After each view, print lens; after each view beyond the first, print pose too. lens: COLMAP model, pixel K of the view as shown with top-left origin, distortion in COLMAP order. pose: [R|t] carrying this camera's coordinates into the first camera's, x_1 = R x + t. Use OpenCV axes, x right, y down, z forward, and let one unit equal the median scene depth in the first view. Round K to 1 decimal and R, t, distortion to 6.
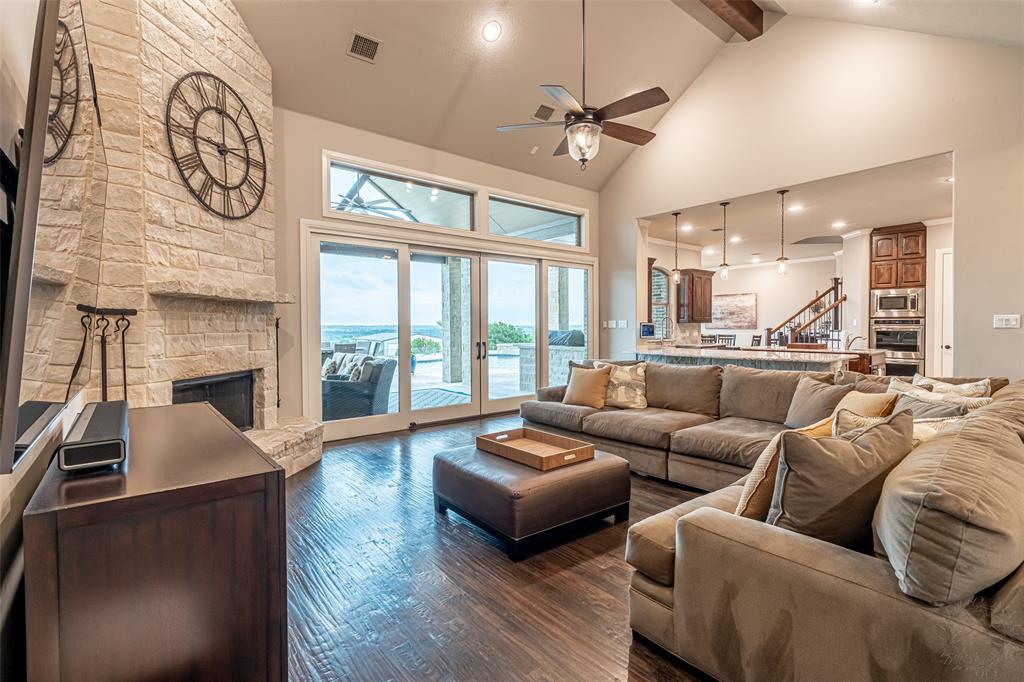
lens RADIAL K [[469.5, 0, 515.2], [0, 469.5, 335.0], [0, 0, 1]] dist [-0.001951, 0.000196]
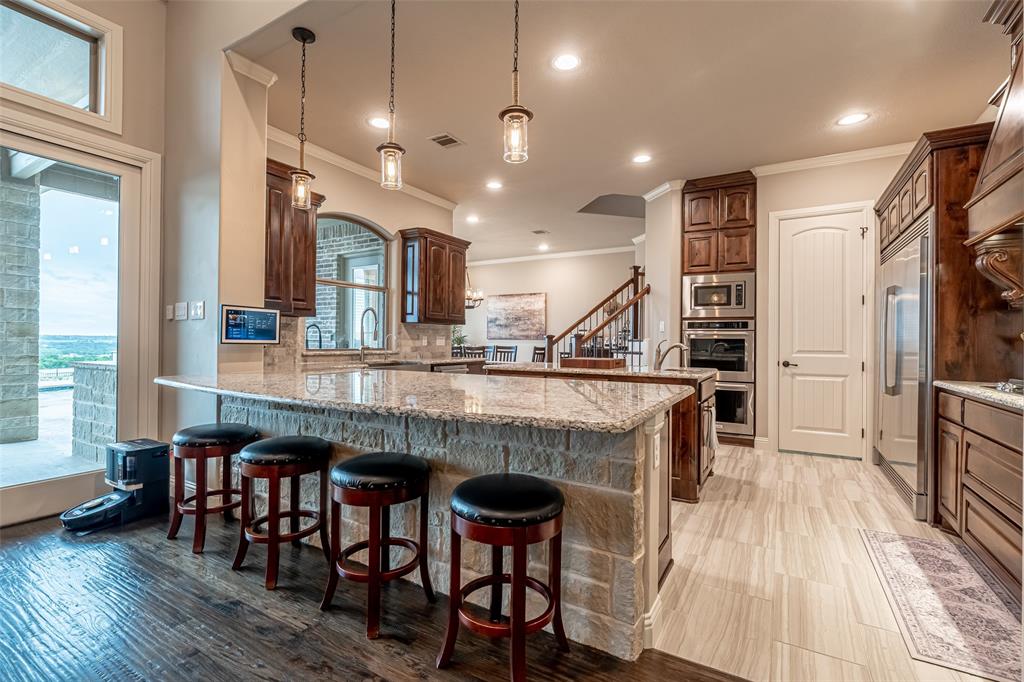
lens RADIAL K [[461.1, 0, 512.1], [0, 461.1, 338.7], [0, 0, 1]] dist [-0.003630, 0.000382]
pose [[0.940451, 0.016177, 0.339544, 0.322204], [-0.007803, 0.999631, -0.026015, 0.009327], [-0.339839, 0.021817, 0.940230, 0.484370]]
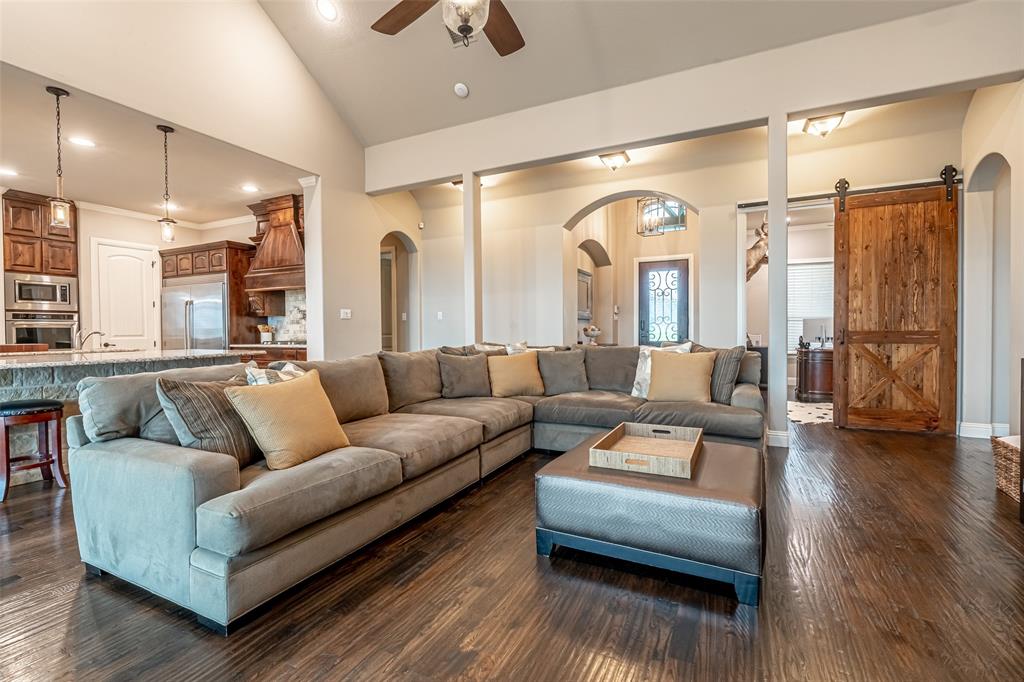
lens RADIAL K [[461.1, 0, 512.1], [0, 461.1, 338.7], [0, 0, 1]] dist [-0.003630, 0.000382]
pose [[-0.402359, -0.008723, 0.915440, -0.217043], [0.028444, 0.999353, 0.022024, 0.014706], [-0.915040, 0.034901, -0.401851, 0.569283]]
